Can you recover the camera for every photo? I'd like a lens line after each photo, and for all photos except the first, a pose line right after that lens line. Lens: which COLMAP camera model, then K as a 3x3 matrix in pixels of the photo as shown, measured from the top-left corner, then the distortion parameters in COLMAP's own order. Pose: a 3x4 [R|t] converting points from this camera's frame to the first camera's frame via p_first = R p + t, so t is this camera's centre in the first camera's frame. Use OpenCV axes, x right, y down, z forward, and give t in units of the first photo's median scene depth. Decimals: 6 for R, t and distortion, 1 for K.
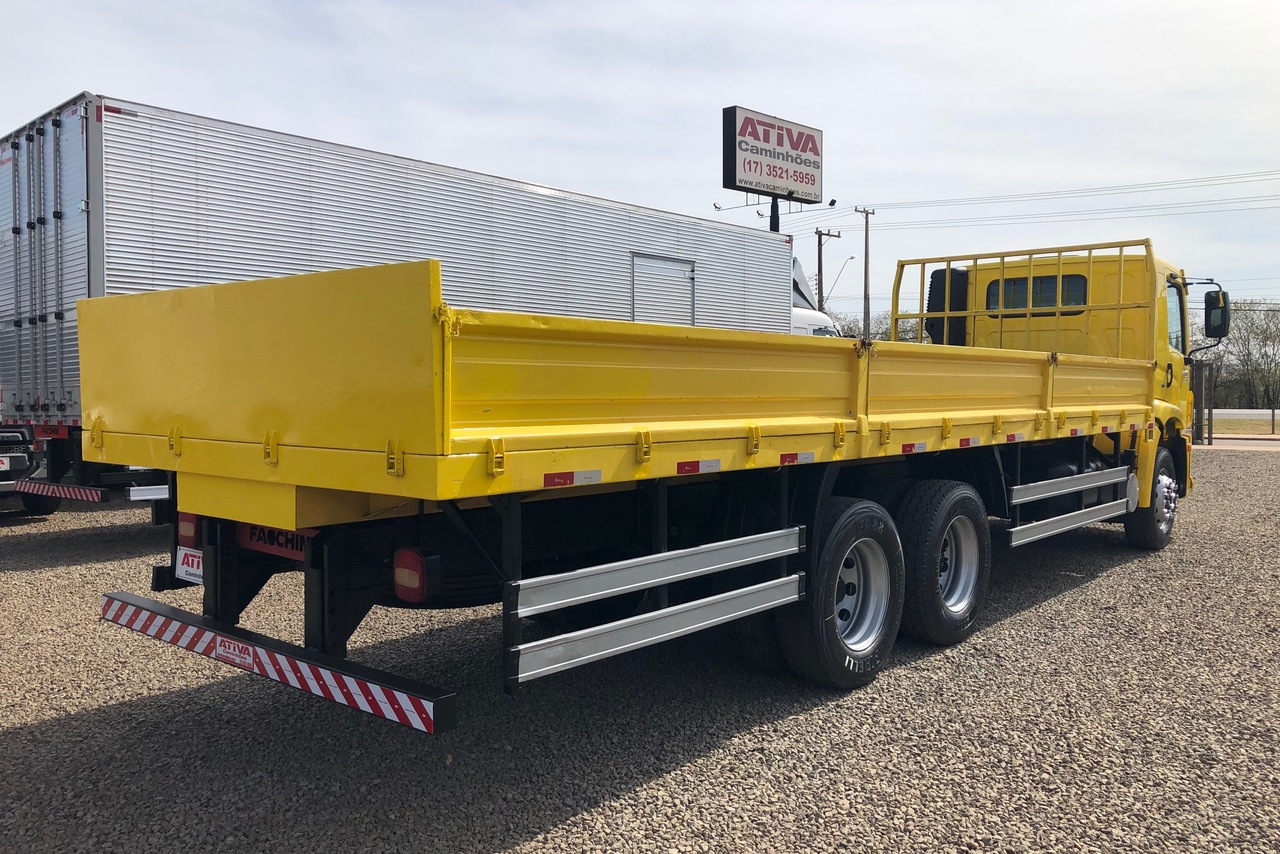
lens RADIAL K [[1048.6, 0, 627.9], [0, 1048.6, 434.5], [0, 0, 1]] dist [0.019312, -0.014376]
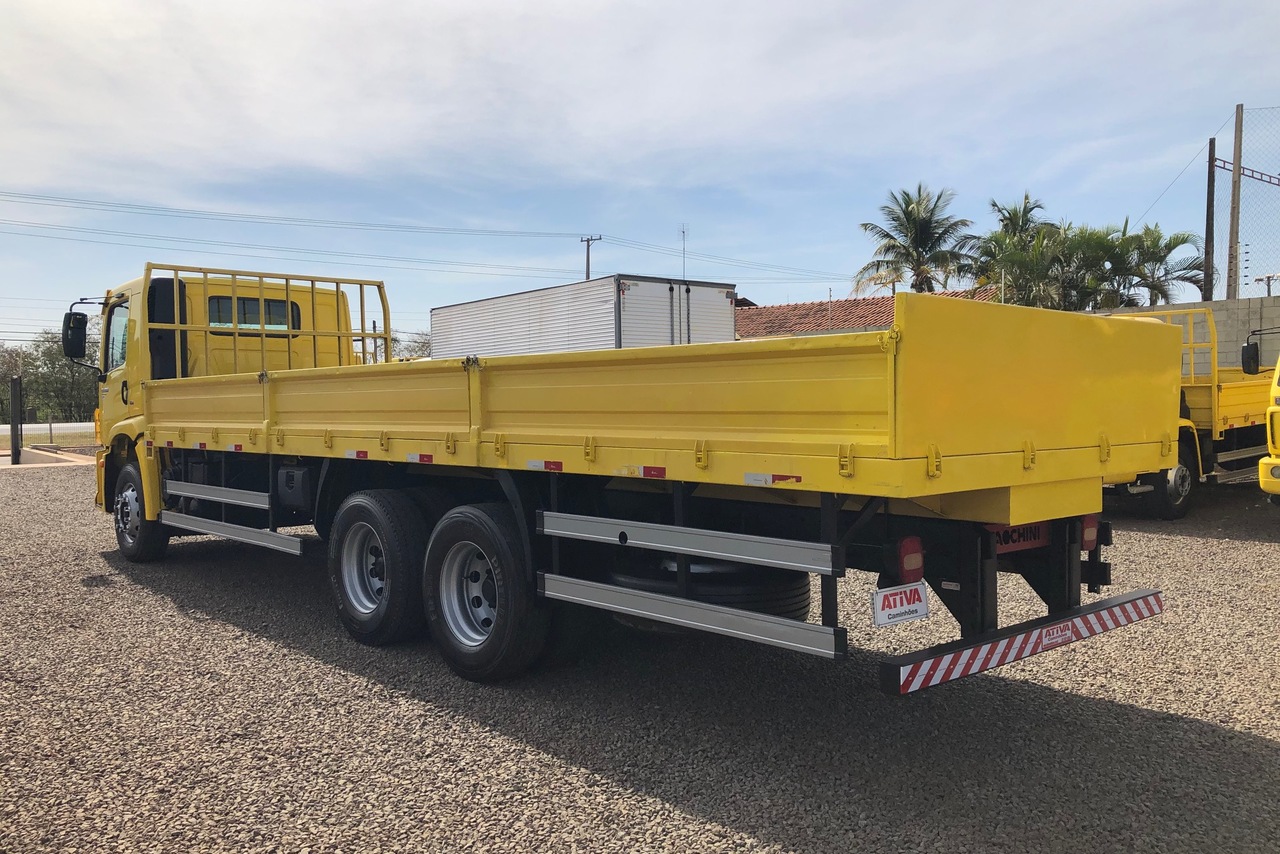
lens RADIAL K [[1048.6, 0, 631.1], [0, 1048.6, 428.2], [0, 0, 1]] dist [0.019312, -0.014376]
pose [[0.119202, -0.028403, 0.992464, -0.581540], [0.051816, 0.998407, 0.022350, -0.024258], [-0.991517, 0.048761, 0.120484, 0.491281]]
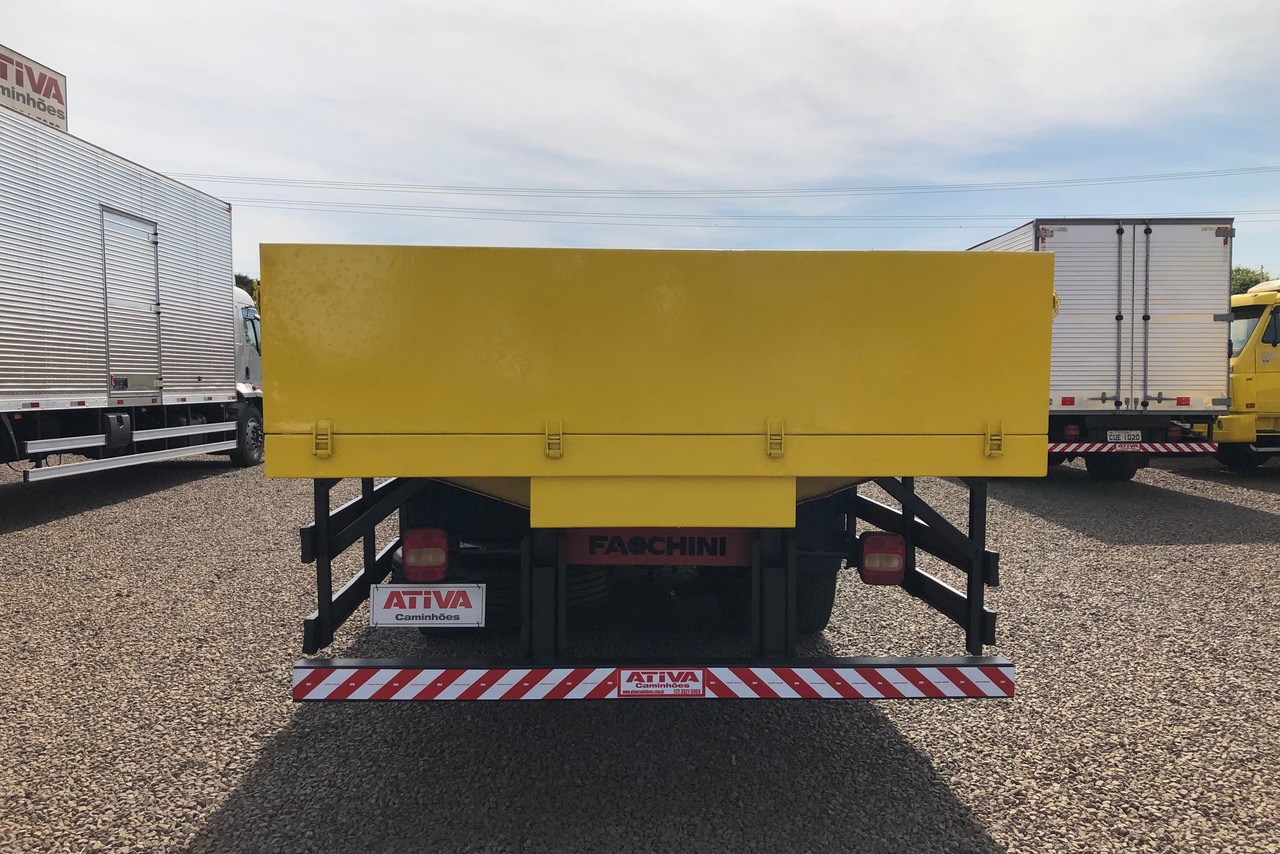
lens RADIAL K [[1048.6, 0, 635.3], [0, 1048.6, 422.9], [0, 0, 1]] dist [0.019312, -0.014376]
pose [[0.718105, -0.036825, 0.694960, -0.364692], [0.032400, 0.999285, 0.019471, -0.007497], [-0.695180, 0.008534, 0.718785, 0.151649]]
